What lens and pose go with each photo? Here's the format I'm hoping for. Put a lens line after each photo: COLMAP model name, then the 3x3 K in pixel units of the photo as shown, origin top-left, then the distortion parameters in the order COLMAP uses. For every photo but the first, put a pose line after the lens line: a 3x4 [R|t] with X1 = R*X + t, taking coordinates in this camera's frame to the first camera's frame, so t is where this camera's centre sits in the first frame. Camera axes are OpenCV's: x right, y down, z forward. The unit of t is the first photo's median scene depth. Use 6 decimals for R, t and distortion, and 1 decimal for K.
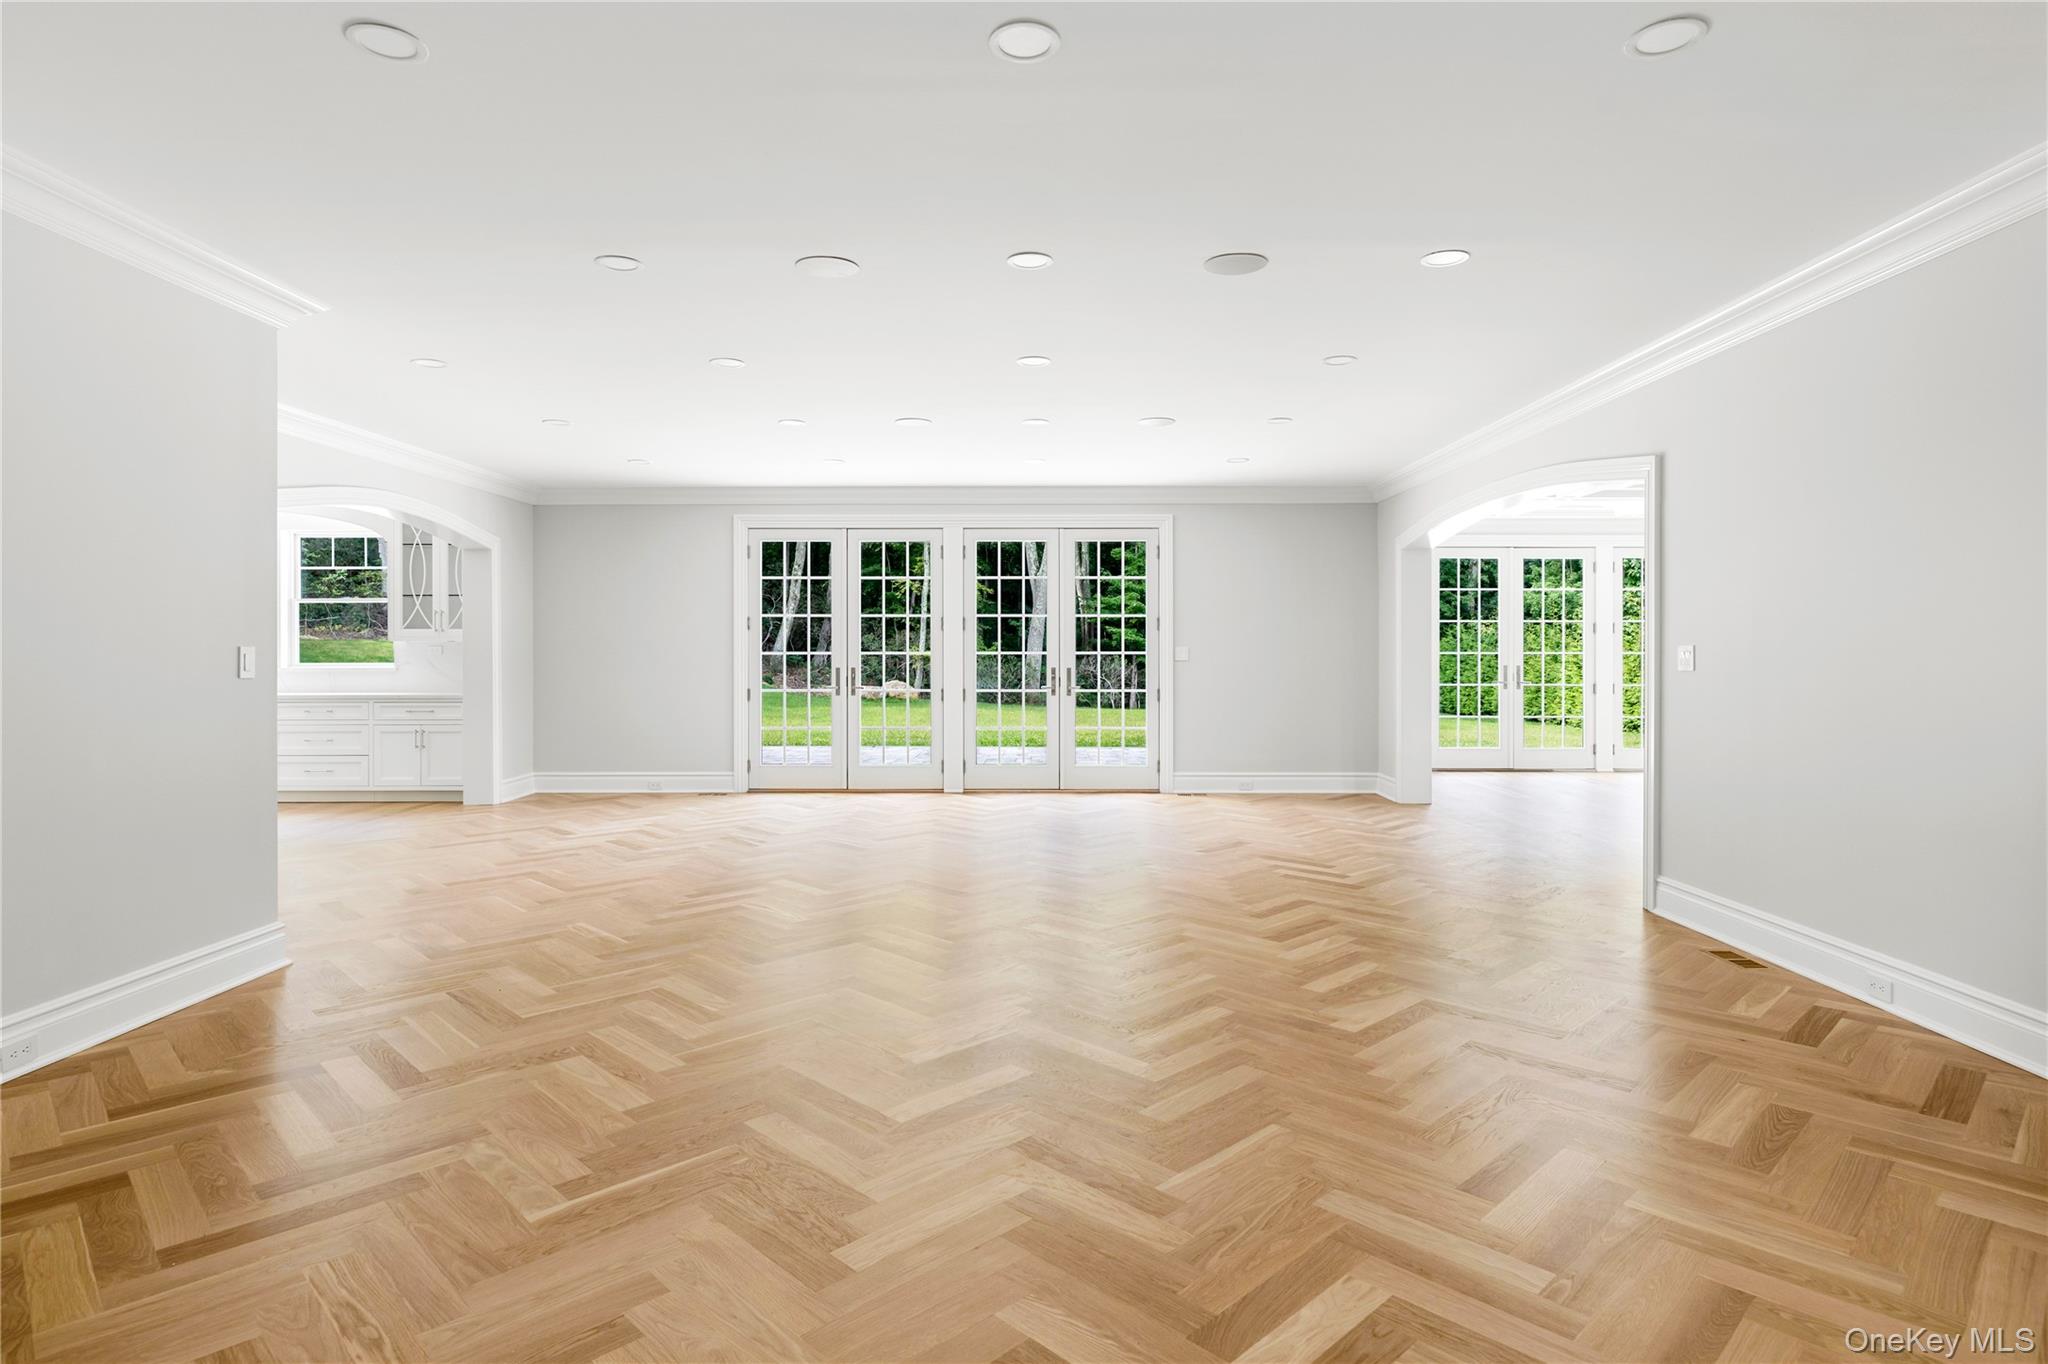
lens RADIAL K [[1068.1, 0, 1019.0], [0, 1068.1, 675.3], [0, 0, 1]] dist [-0.002867, 0.000898]
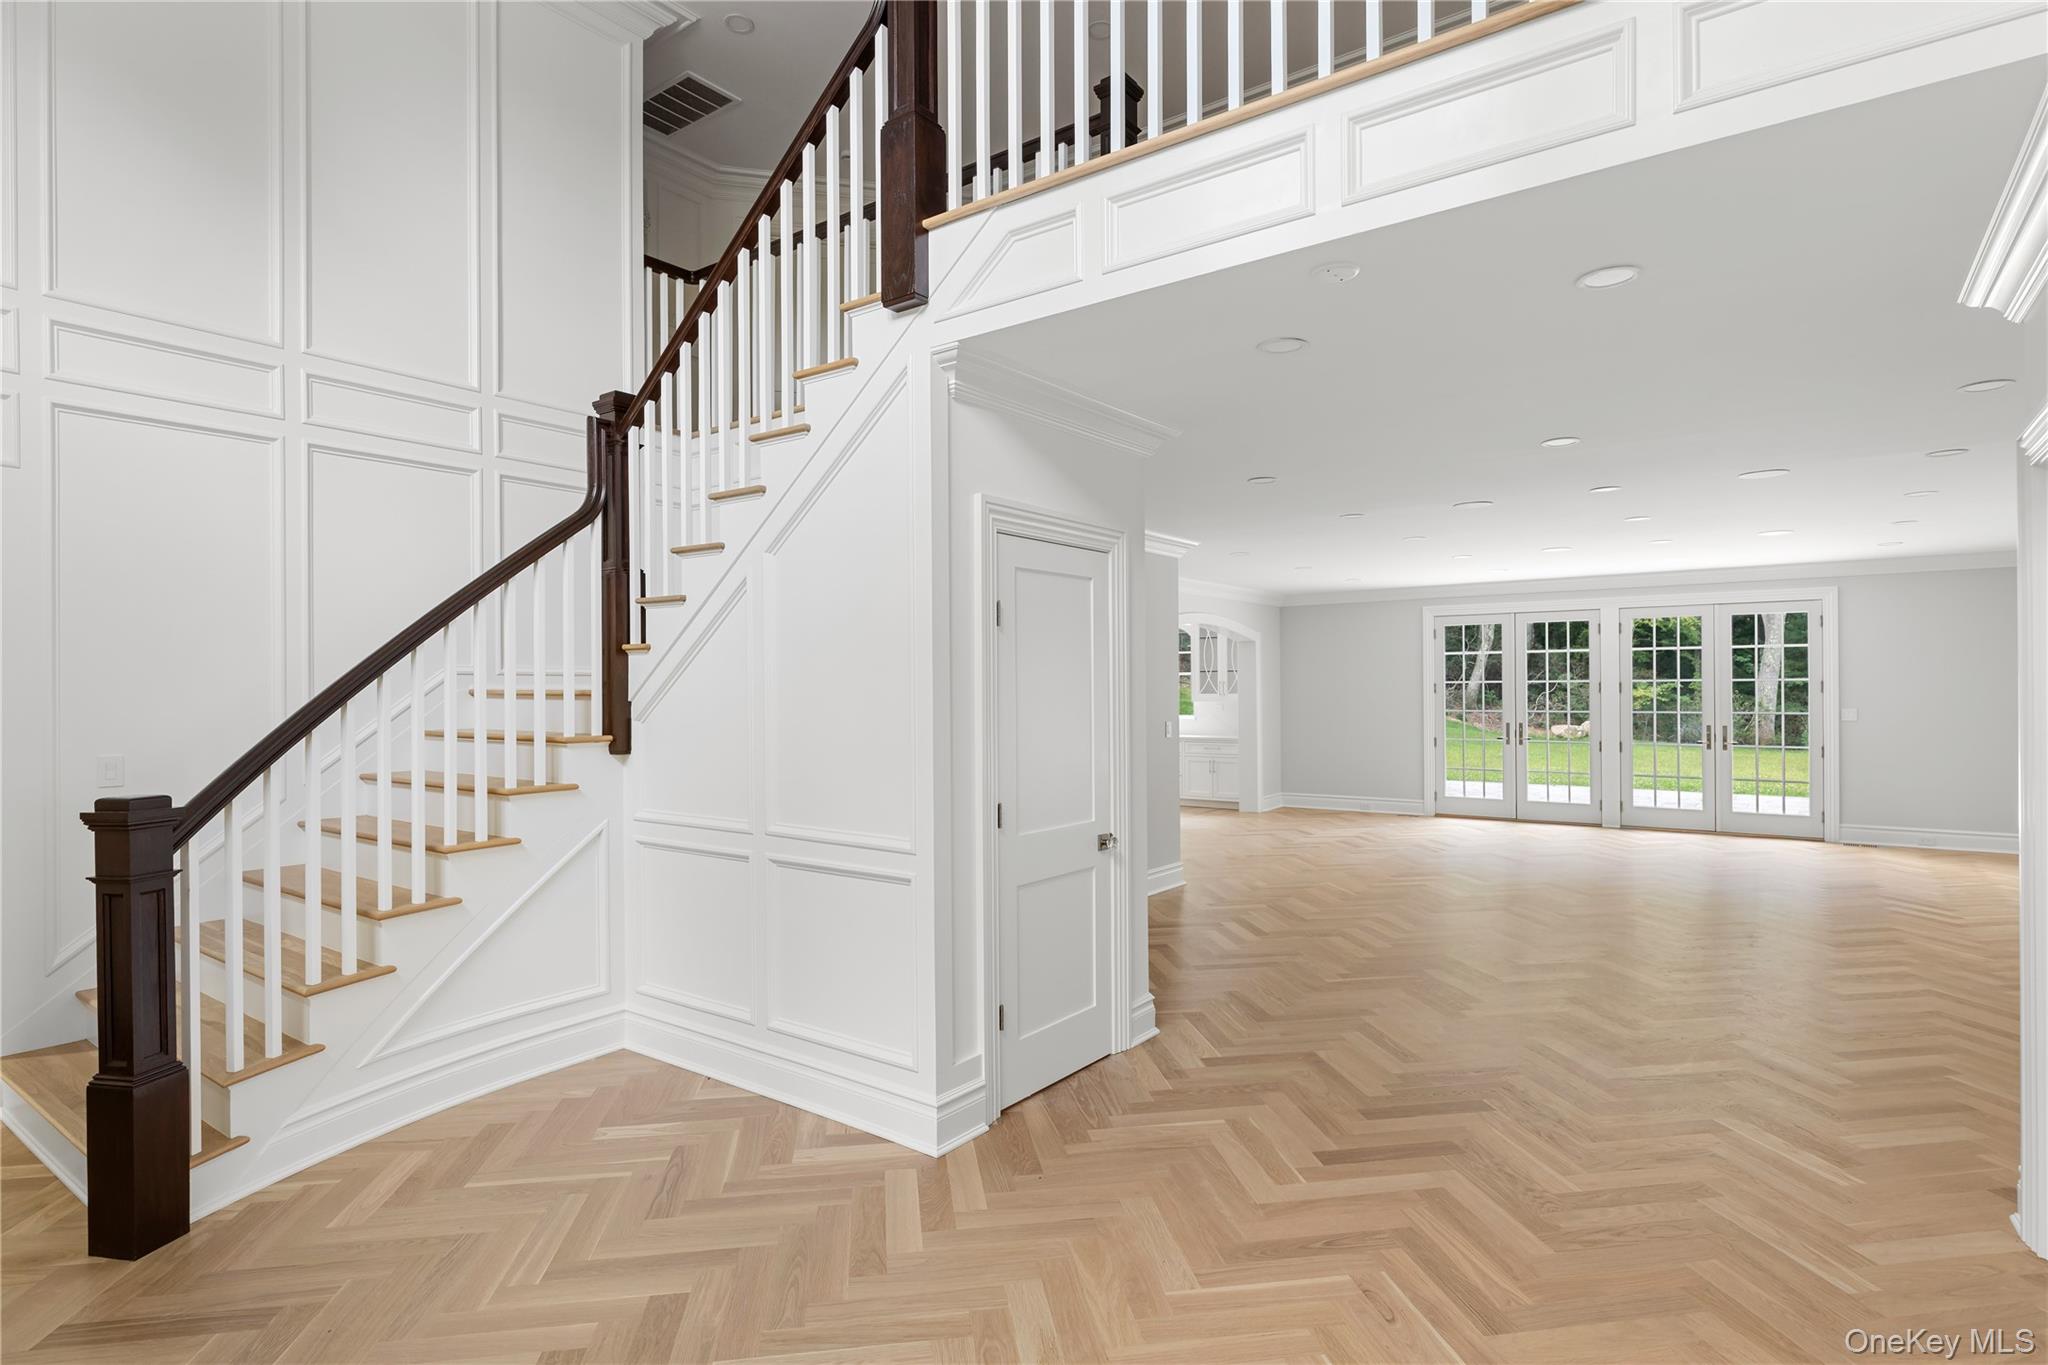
lens RADIAL K [[1068.1, 0, 1019.0], [0, 1068.1, 675.8], [0, 0, 1]] dist [-0.002867, 0.000898]
pose [[0.807919, -0.010930, -0.589192, 0.113066], [-0.003755, 0.999712, -0.023694, -0.031472], [0.589281, 0.021356, 0.807646, -0.383548]]
